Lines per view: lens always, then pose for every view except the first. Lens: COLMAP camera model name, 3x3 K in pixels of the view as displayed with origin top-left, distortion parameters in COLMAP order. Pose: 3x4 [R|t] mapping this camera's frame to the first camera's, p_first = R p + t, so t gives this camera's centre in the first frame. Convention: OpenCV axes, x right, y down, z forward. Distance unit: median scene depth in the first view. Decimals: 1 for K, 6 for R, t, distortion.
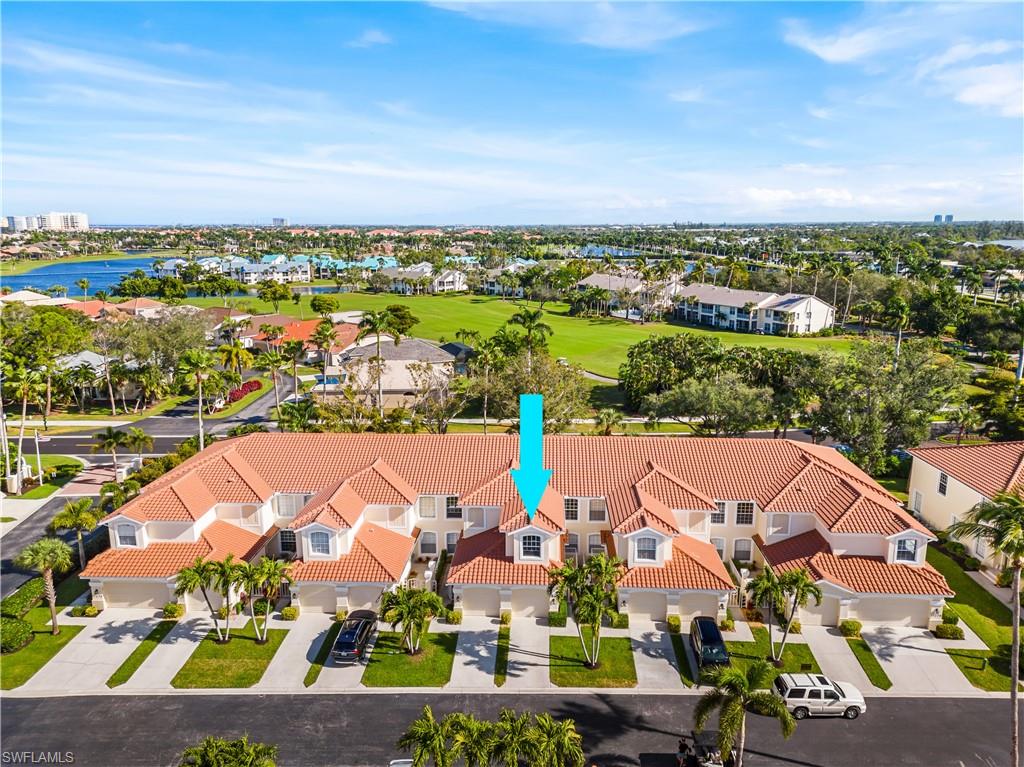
lens RADIAL K [[741.1, 0, 532.3], [0, 741.1, 389.6], [0, 0, 1]] dist [0.096377, -0.100656]
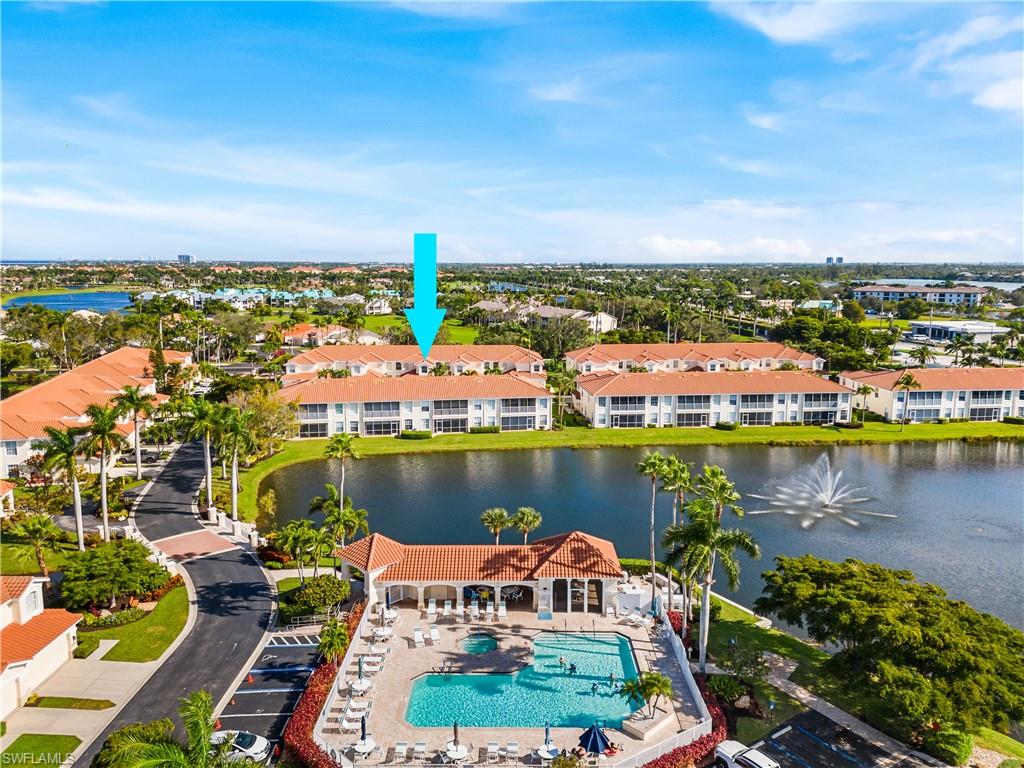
lens RADIAL K [[741.1, 0, 532.3], [0, 741.1, 390.1], [0, 0, 1]] dist [0.096377, -0.100656]
pose [[0.993784, -0.013433, 0.110509, 0.048938], [0.018835, 0.998670, -0.047988, 0.208177], [-0.109717, 0.049771, 0.992716, -1.015536]]
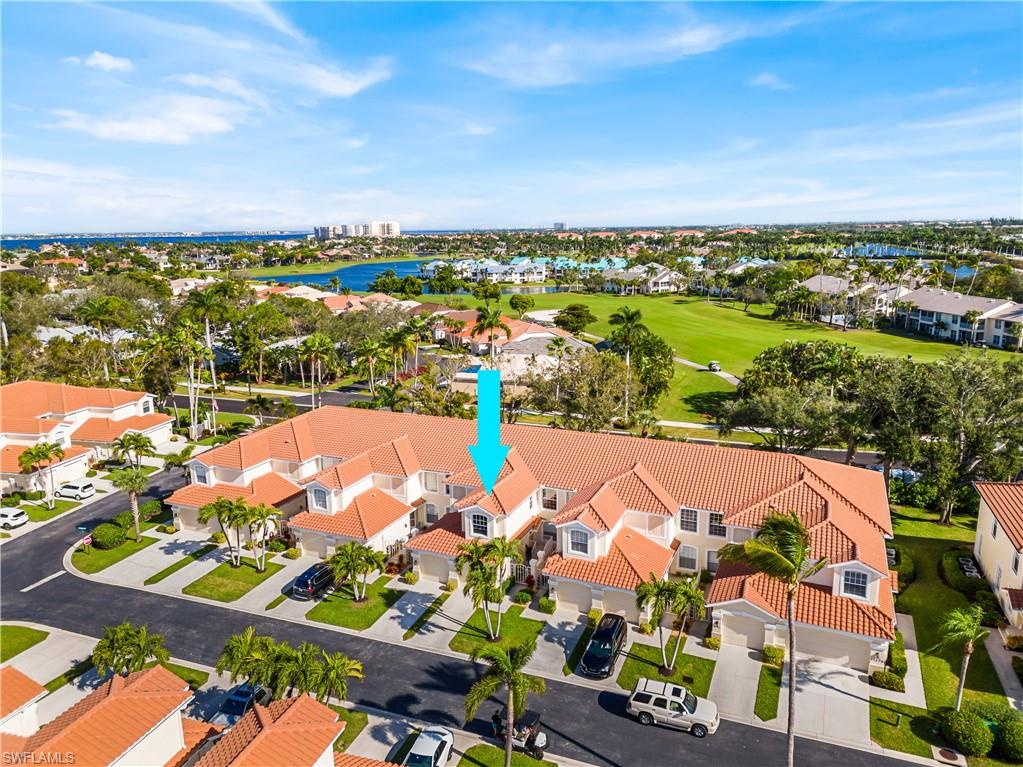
lens RADIAL K [[734.9, 0, 518.7], [0, 734.9, 383.9], [0, 0, 1]] dist [0.095870, -0.106670]
pose [[0.930938, 0.064520, -0.359432, 0.190603], [-0.067176, 0.997728, 0.005111, -0.001660], [0.358945, 0.019387, 0.933157, 0.006081]]
